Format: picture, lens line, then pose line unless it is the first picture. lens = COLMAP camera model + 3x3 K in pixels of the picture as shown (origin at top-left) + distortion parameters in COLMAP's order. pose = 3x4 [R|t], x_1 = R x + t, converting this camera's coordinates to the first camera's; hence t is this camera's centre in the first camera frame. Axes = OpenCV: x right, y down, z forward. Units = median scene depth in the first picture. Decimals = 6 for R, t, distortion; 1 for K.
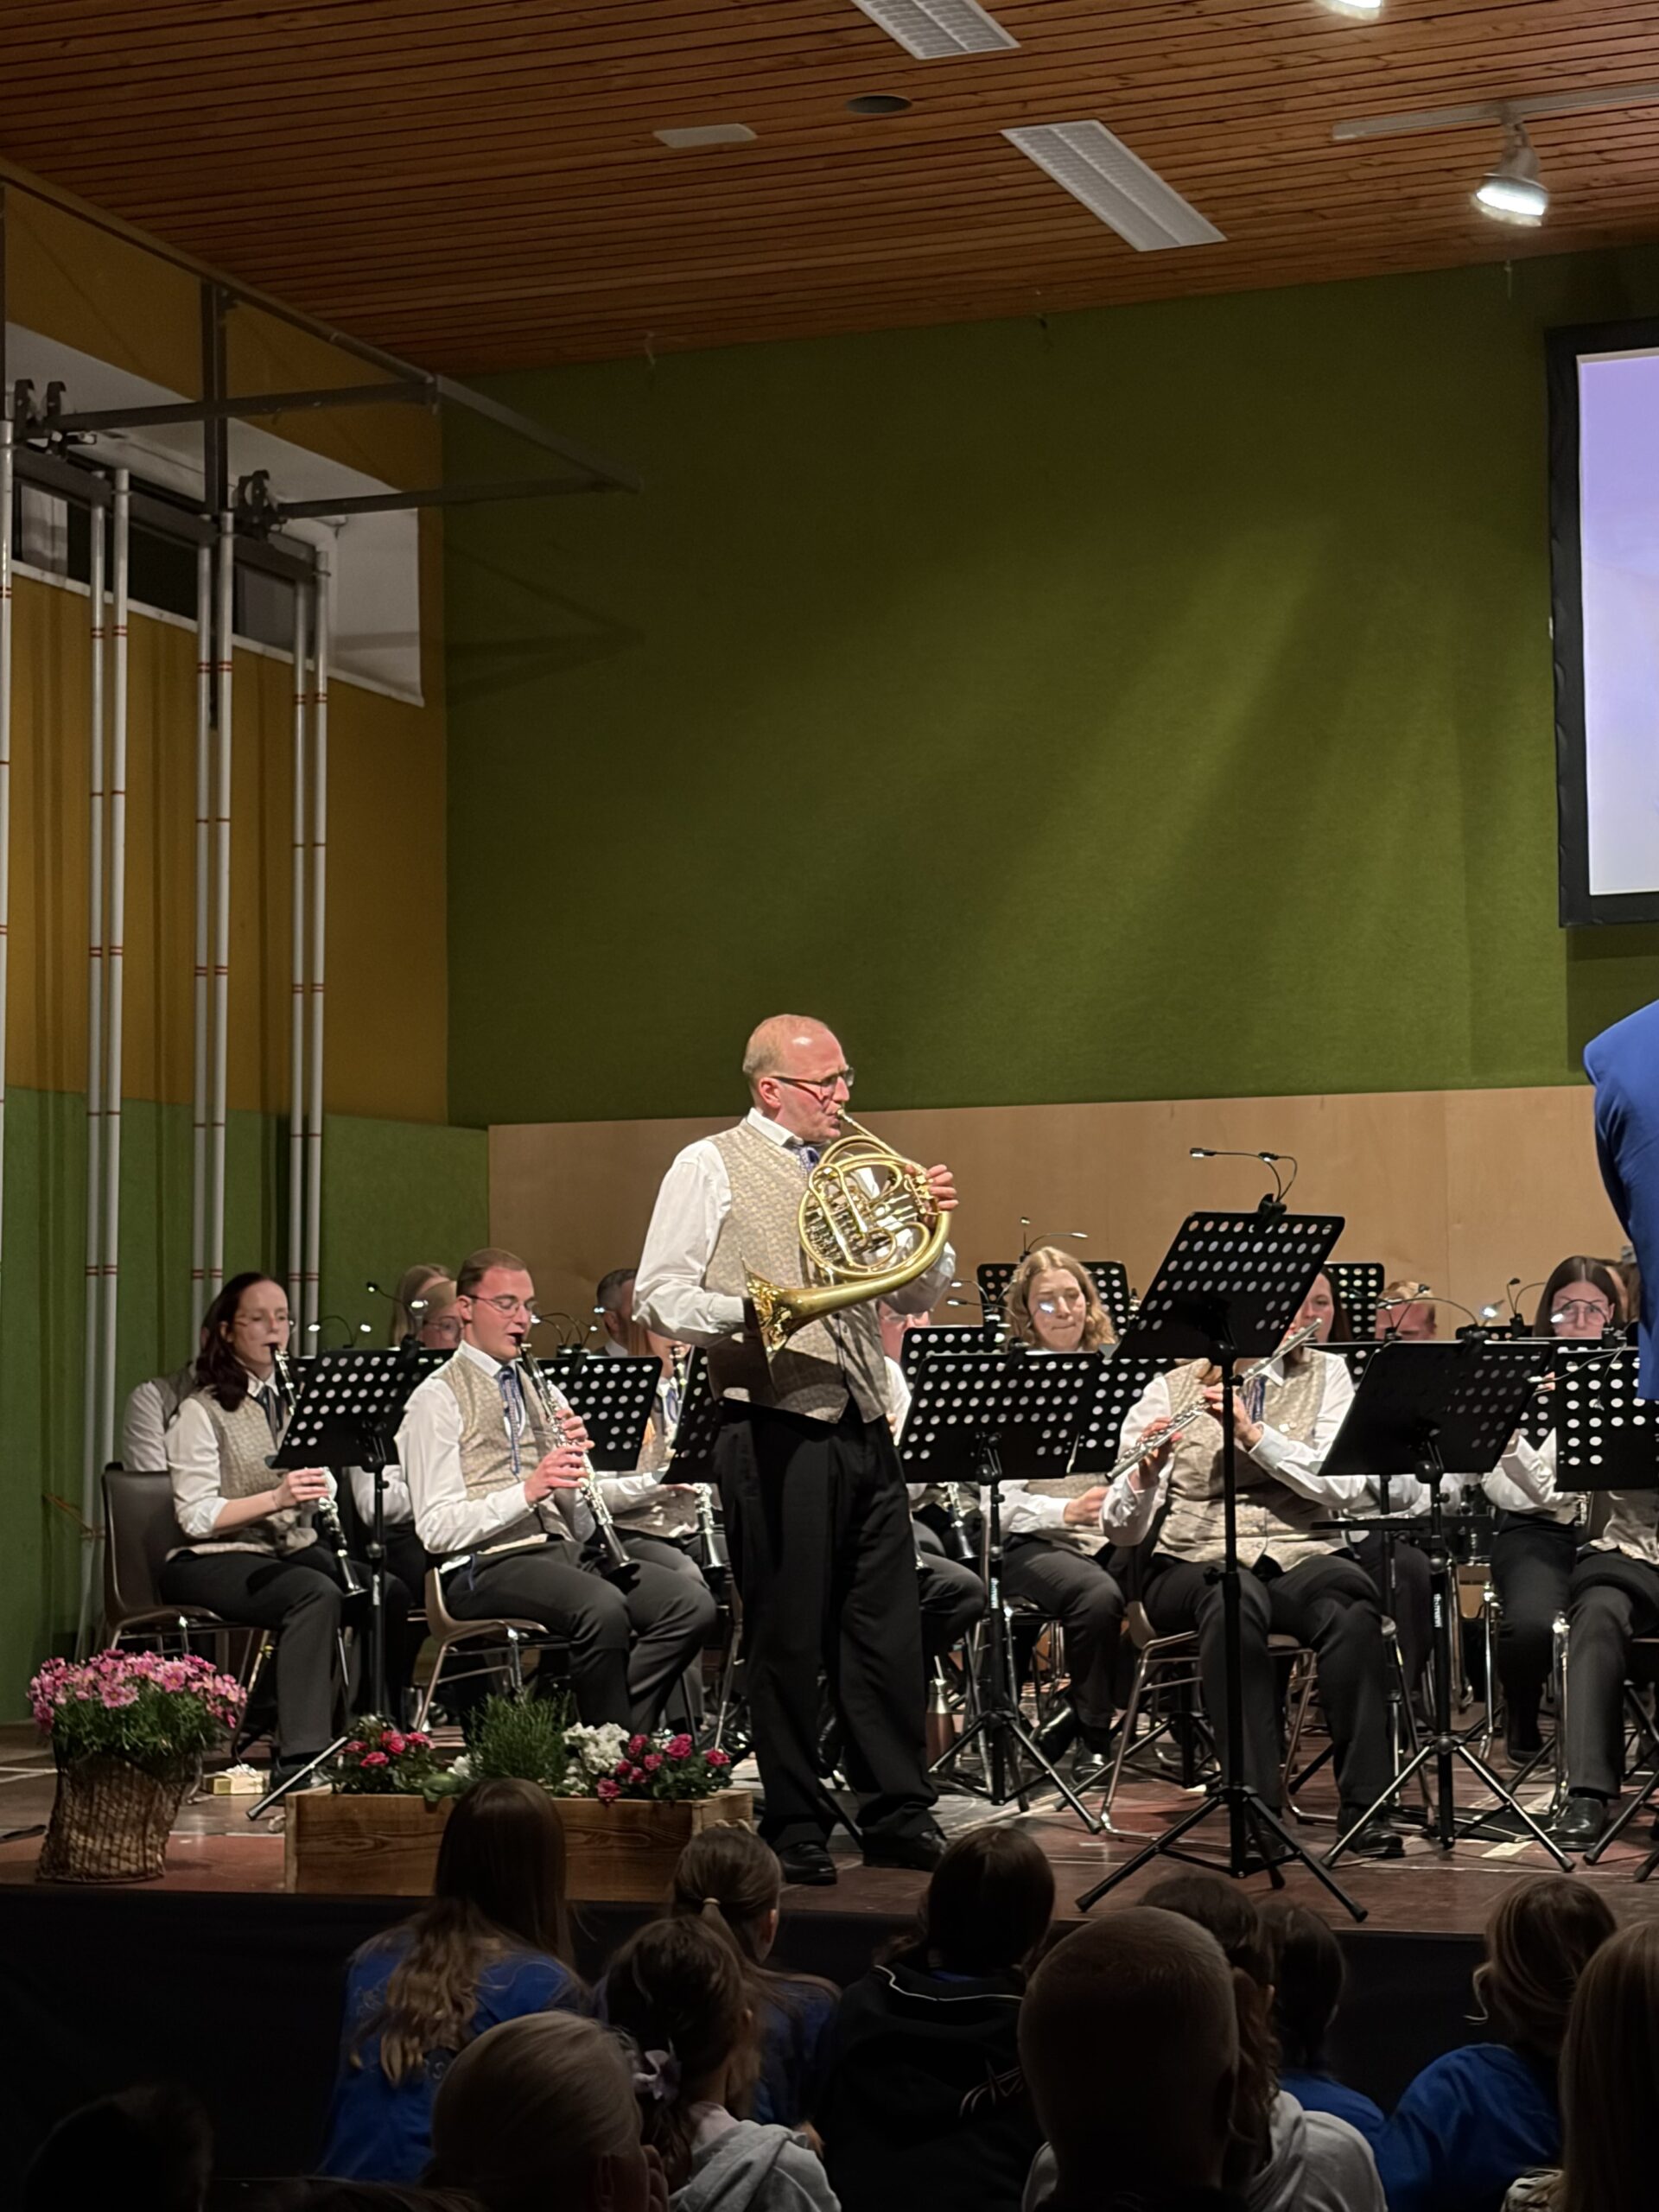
lens RADIAL K [[4184.6, 0, 829.5], [0, 4184.6, 1106.0], [0, 0, 1]] dist [0.160558, -0.218598]
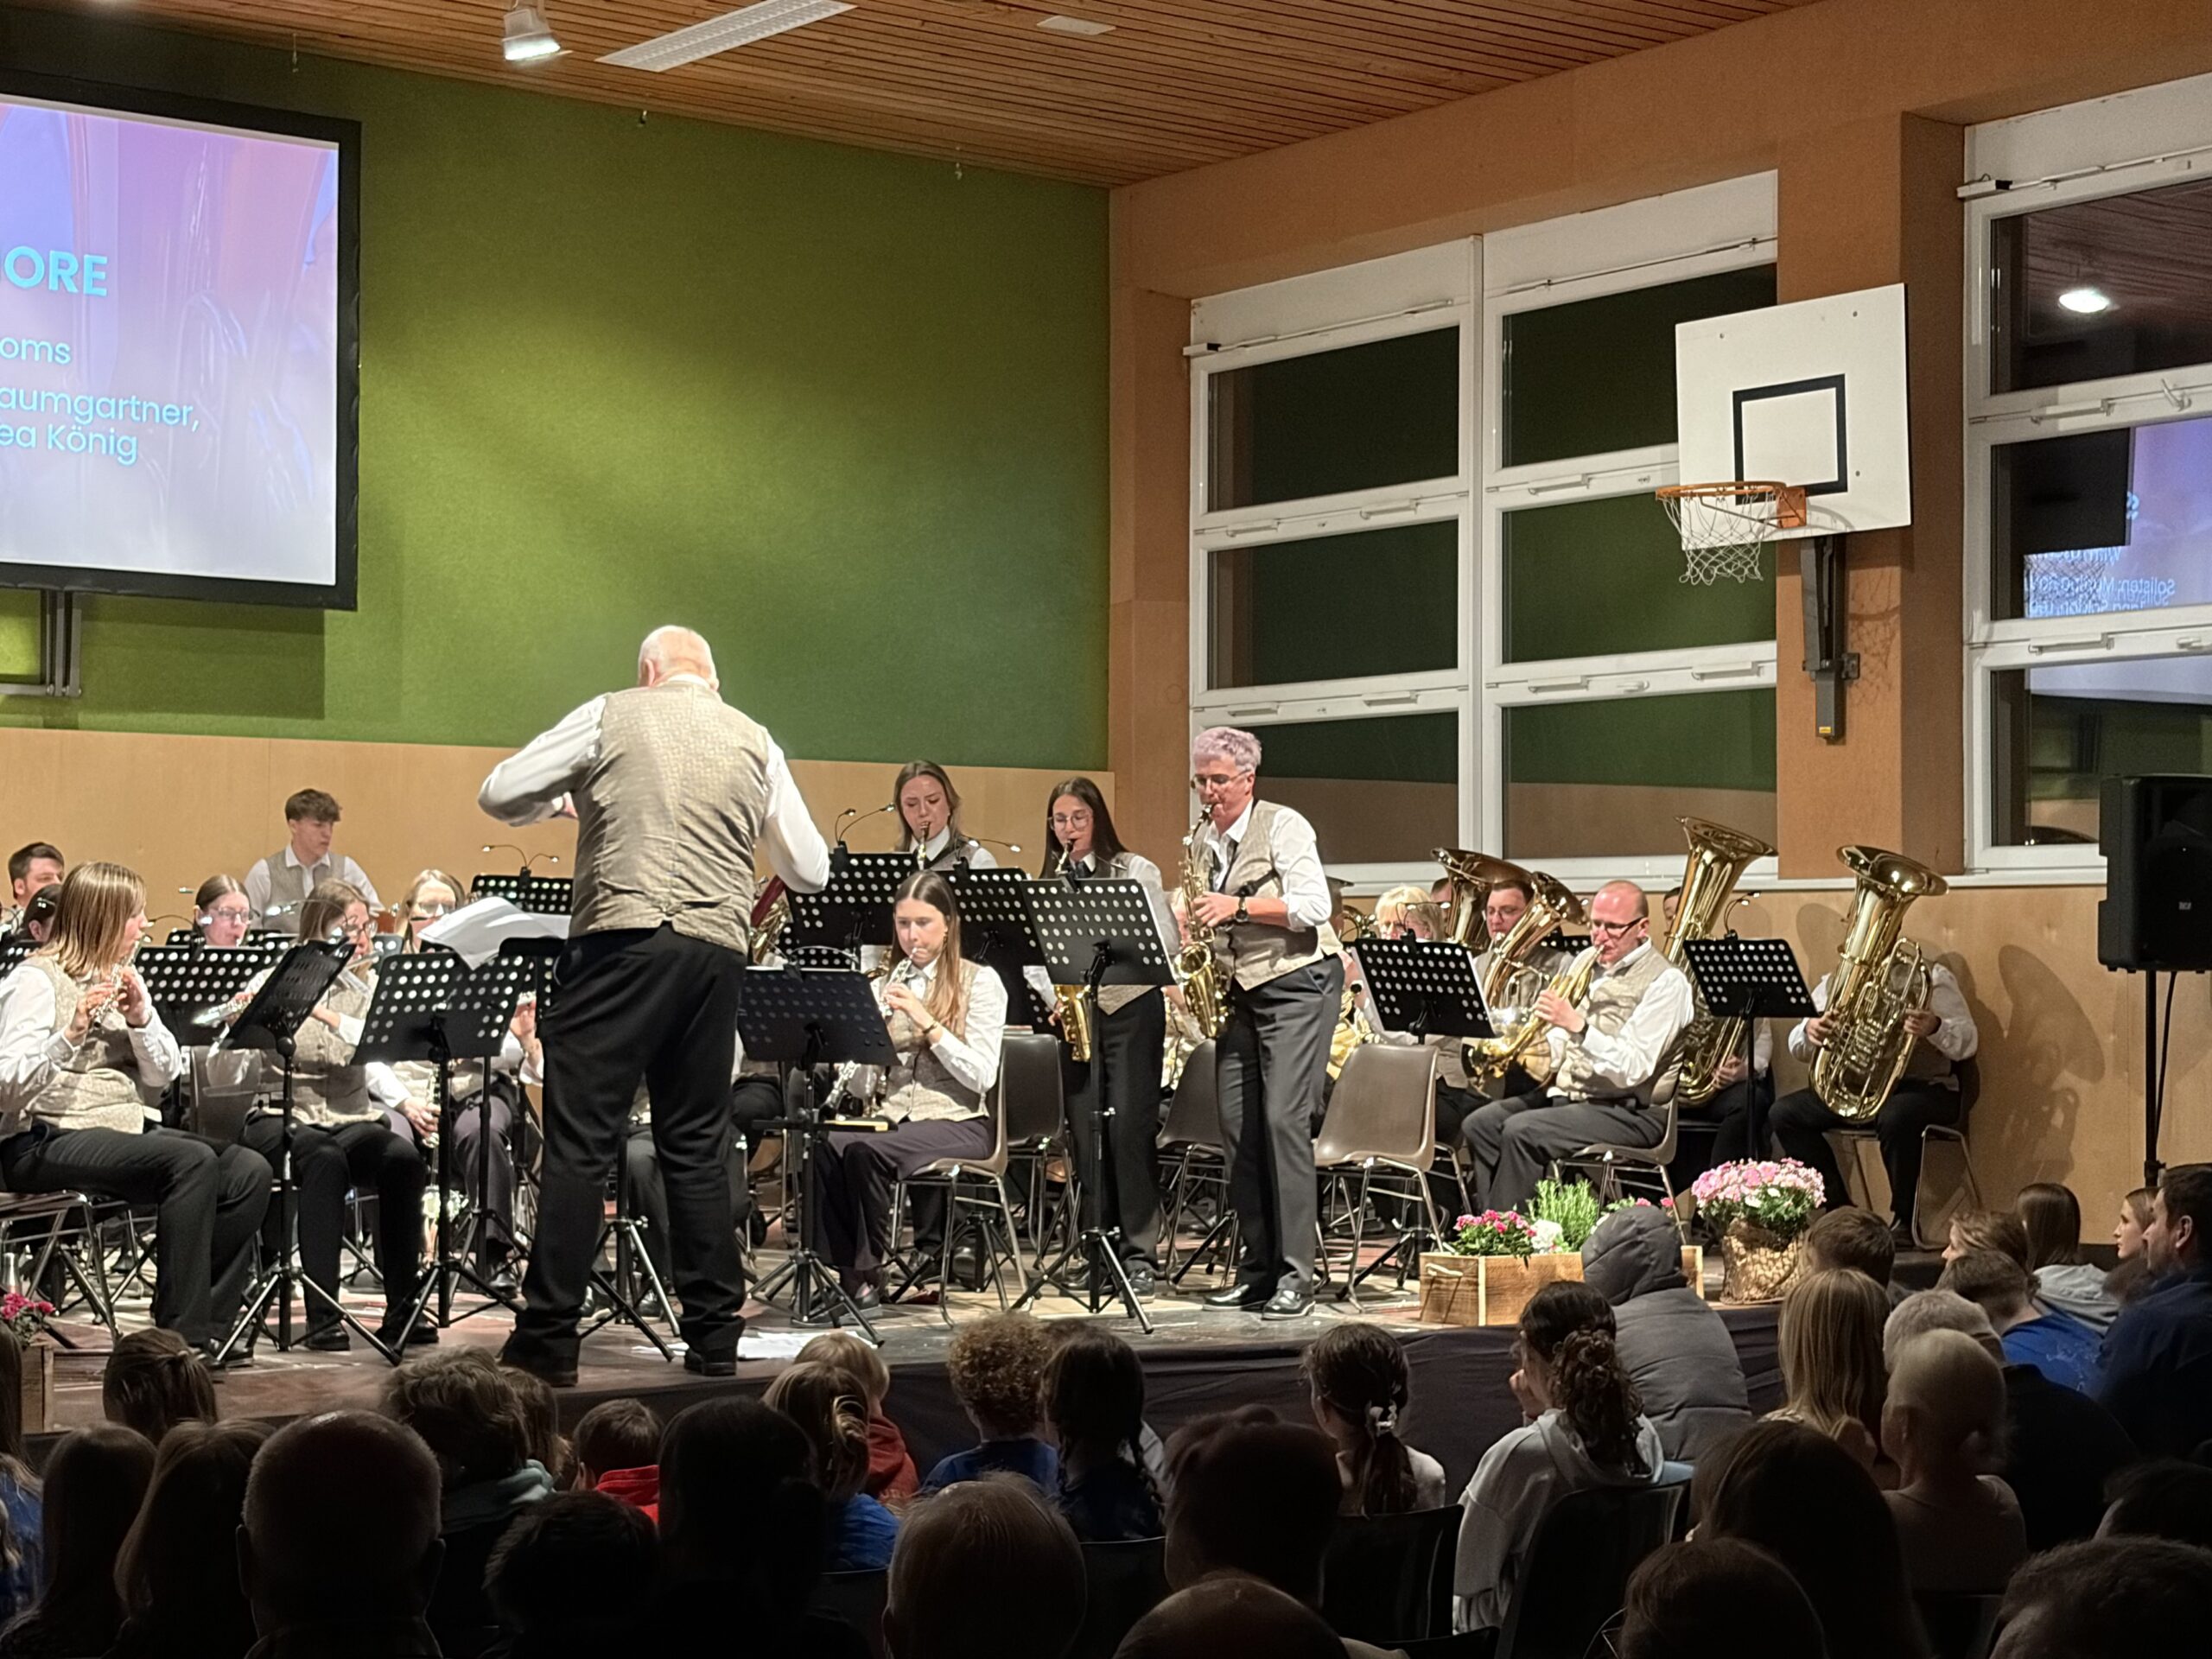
lens RADIAL K [[3881.6, 0, 1106.0], [0, 3881.6, 829.5], [0, 0, 1]] dist [0.231144, -0.921210]
pose [[0.542715, 0.043748, 0.838777, -0.476895], [-0.063026, 0.997948, -0.011270, 0.012844], [-0.837549, -0.046748, 0.544359, 0.118381]]
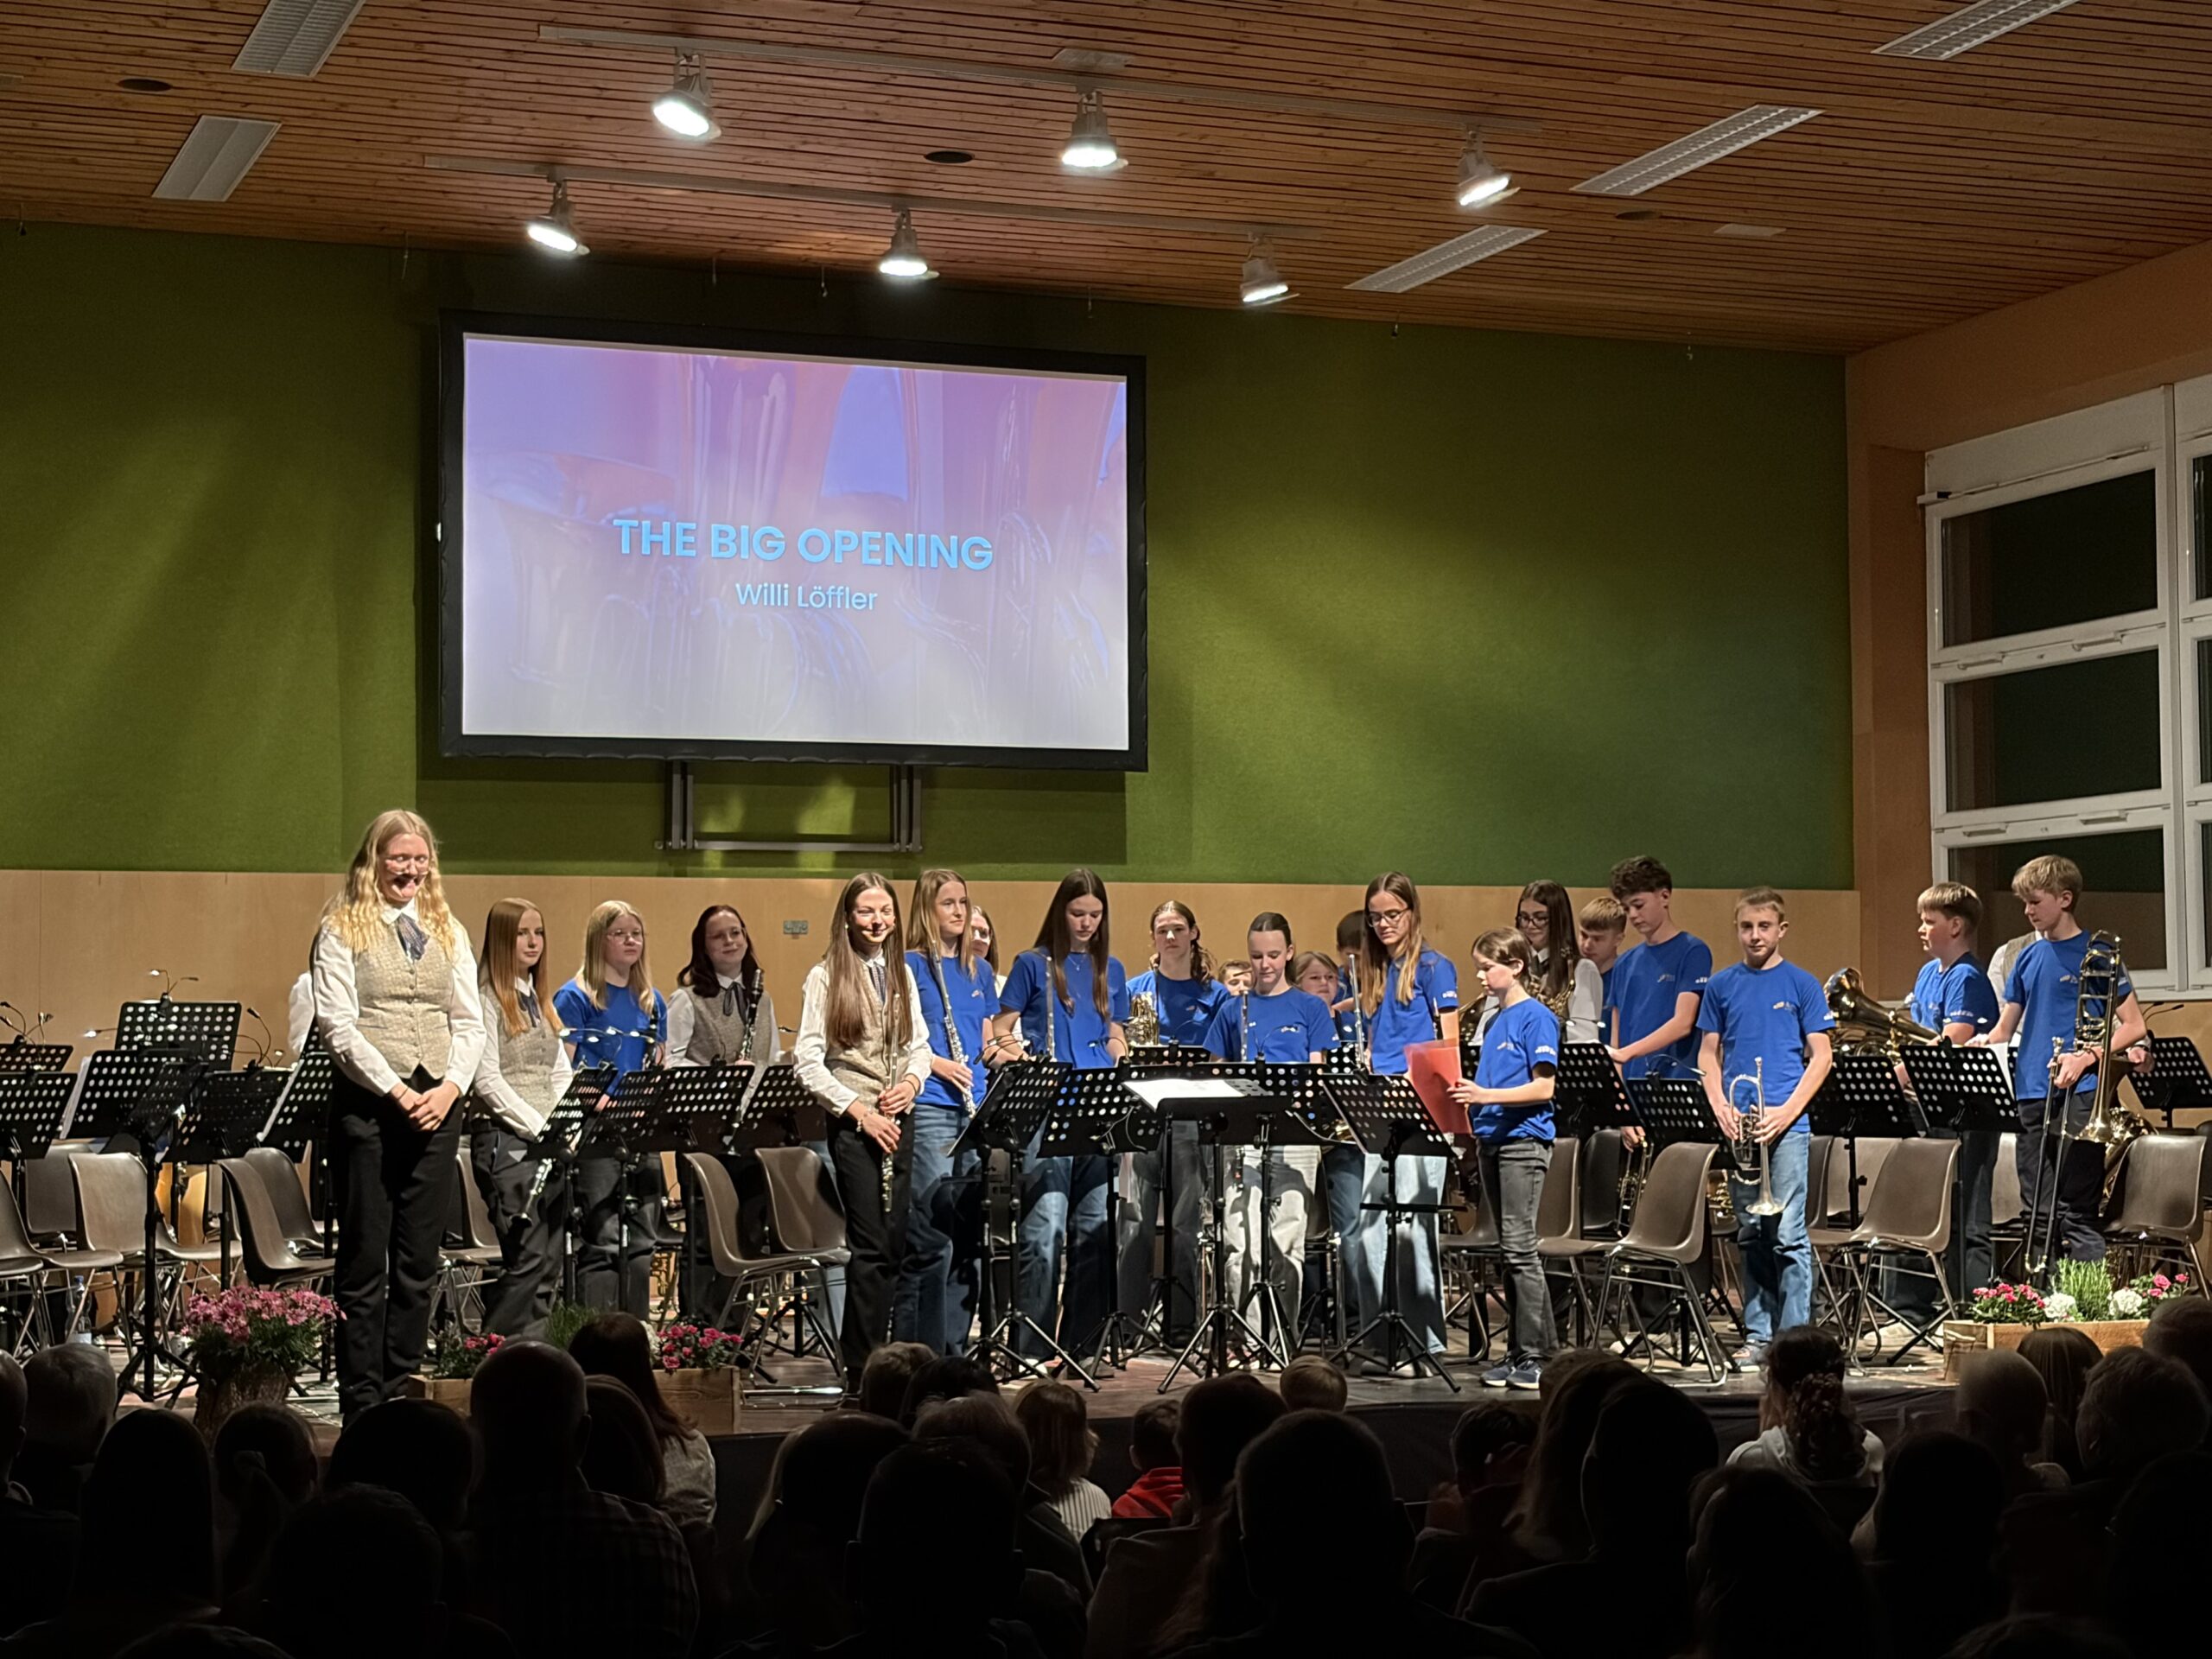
lens RADIAL K [[3881.6, 0, 1106.0], [0, 3881.6, 829.5], [0, 0, 1]] dist [0.231144, -0.921210]
pose [[0.749391, 0.048676, 0.660336, -0.532181], [-0.043879, 0.998753, -0.023826, 0.001088], [-0.660673, -0.011120, 0.750592, -0.078789]]
